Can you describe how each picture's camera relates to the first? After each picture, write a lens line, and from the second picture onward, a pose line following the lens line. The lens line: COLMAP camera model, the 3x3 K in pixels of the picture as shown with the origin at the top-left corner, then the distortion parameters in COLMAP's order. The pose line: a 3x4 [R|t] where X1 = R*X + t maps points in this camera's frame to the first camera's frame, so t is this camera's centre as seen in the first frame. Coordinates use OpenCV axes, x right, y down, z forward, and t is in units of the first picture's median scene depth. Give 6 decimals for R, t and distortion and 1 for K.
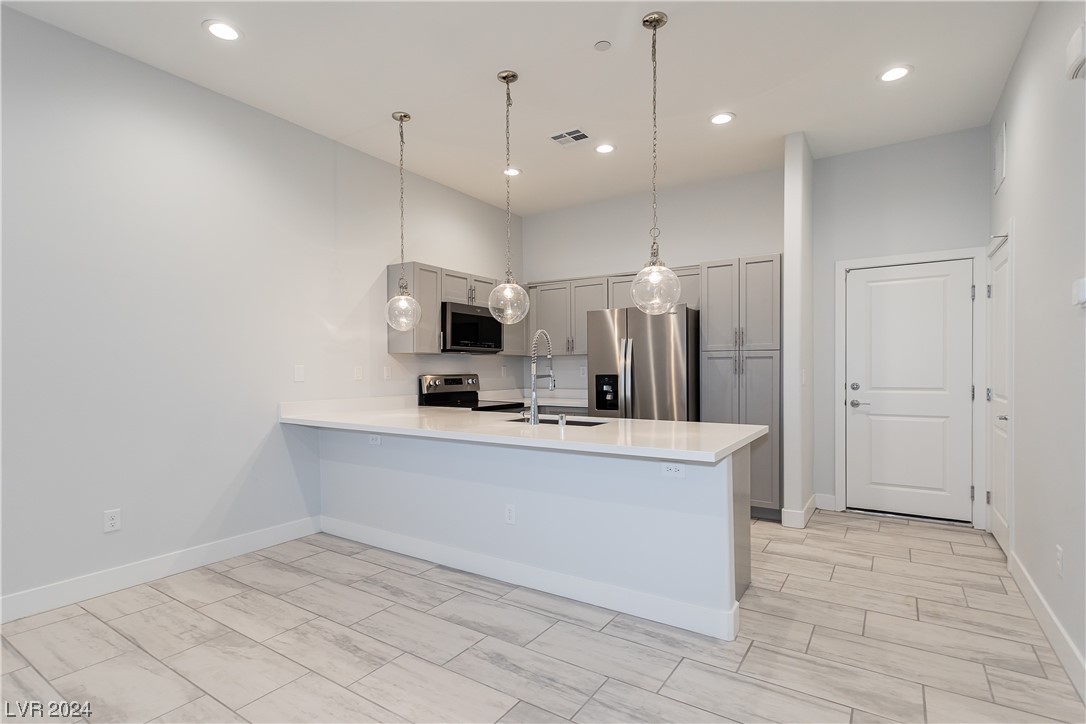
lens RADIAL K [[540.7, 0, 517.8], [0, 540.7, 374.8], [0, 0, 1]] dist [0.002673, 0.000828]
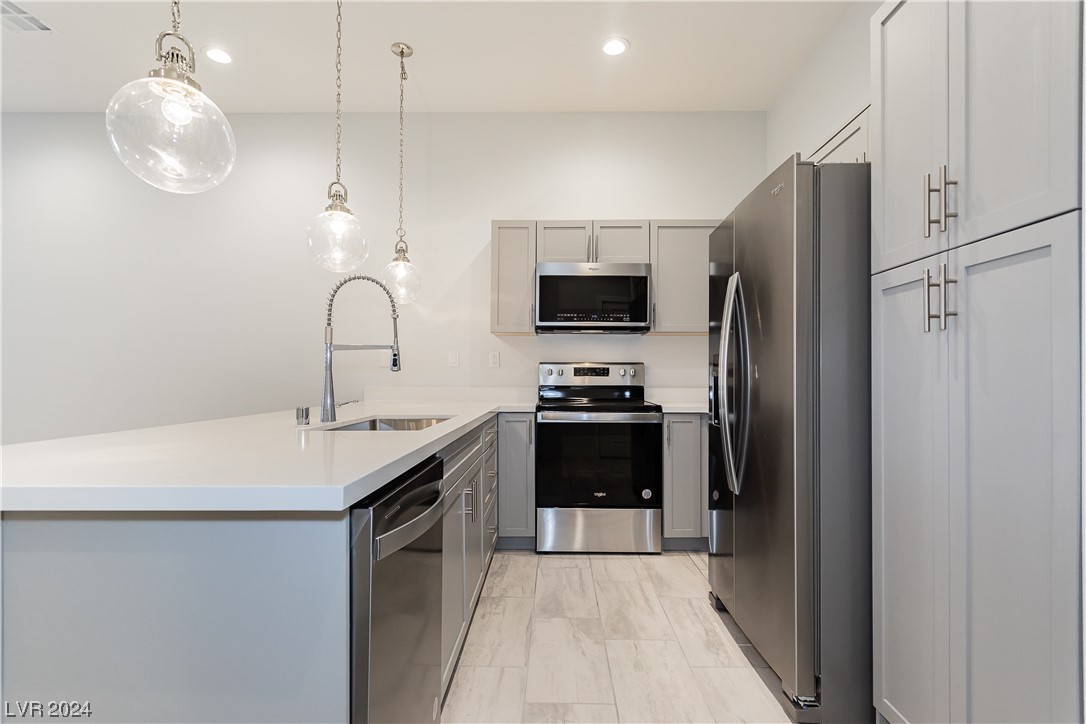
lens RADIAL K [[513.9, 0, 545.7], [0, 513.9, 371.1], [0, 0, 1]] dist [0.001799, 0.000853]
pose [[0.557430, -0.008777, -0.830177, 0.525277], [-0.005501, 0.999883, -0.014265, 0.025895], [0.830205, 0.012518, 0.557317, 0.676481]]
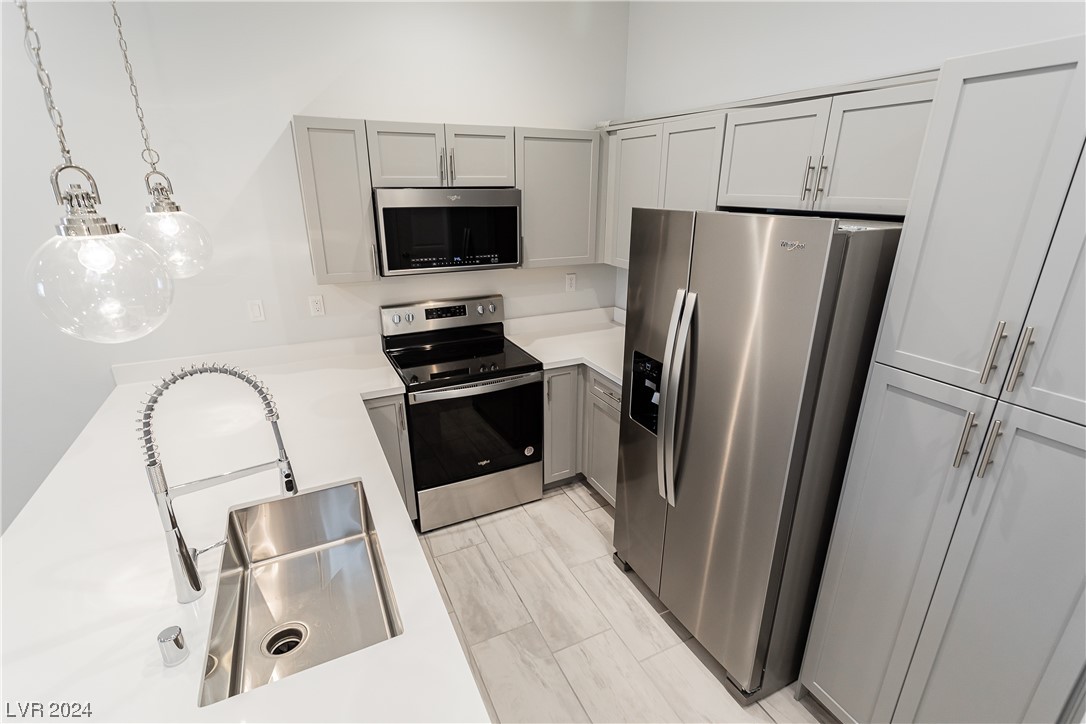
lens RADIAL K [[511.6, 0, 544.3], [0, 511.6, 366.8], [0, 0, 1]] dist [0.000812, 0.001000]
pose [[0.873907, 0.166817, -0.456573, 0.322579], [-0.003649, 0.941495, 0.337007, -0.156294], [0.486080, -0.292847, 0.823388, 0.666592]]
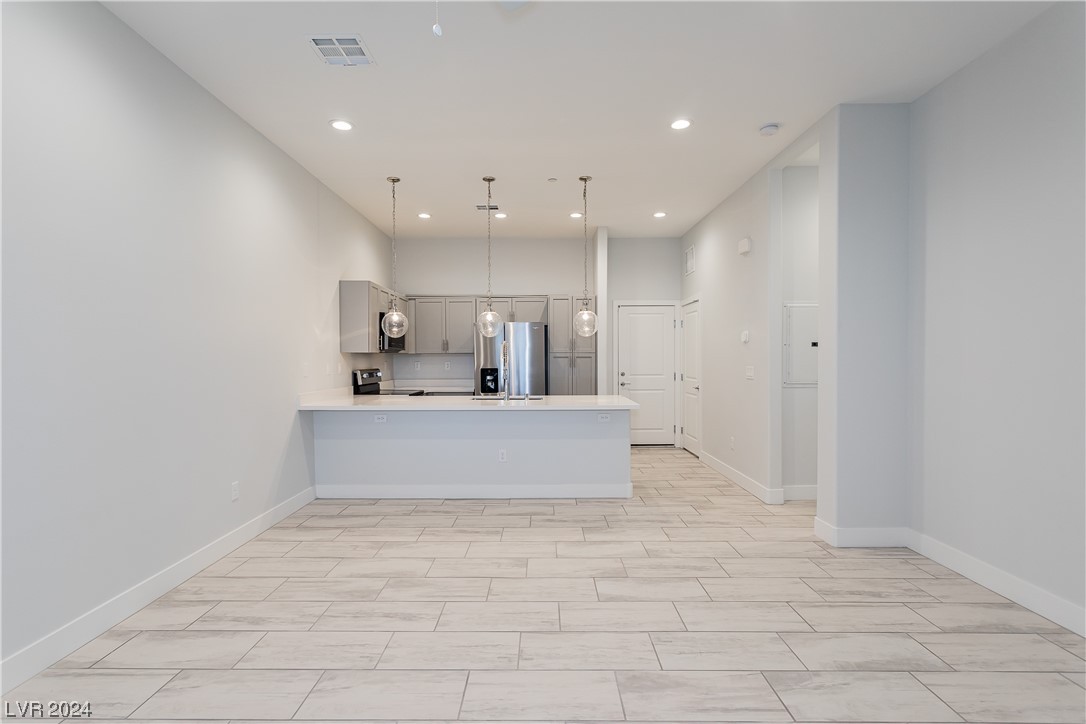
lens RADIAL K [[562.5, 0, 525.9], [0, 562.5, 362.1], [0, 0, 1]] dist [0.000903, 0.000346]
pose [[0.827743, -0.004356, 0.561090, -0.664893], [0.004294, 0.999990, 0.001429, -0.020263], [-0.561091, 0.001226, 0.827753, -0.325063]]
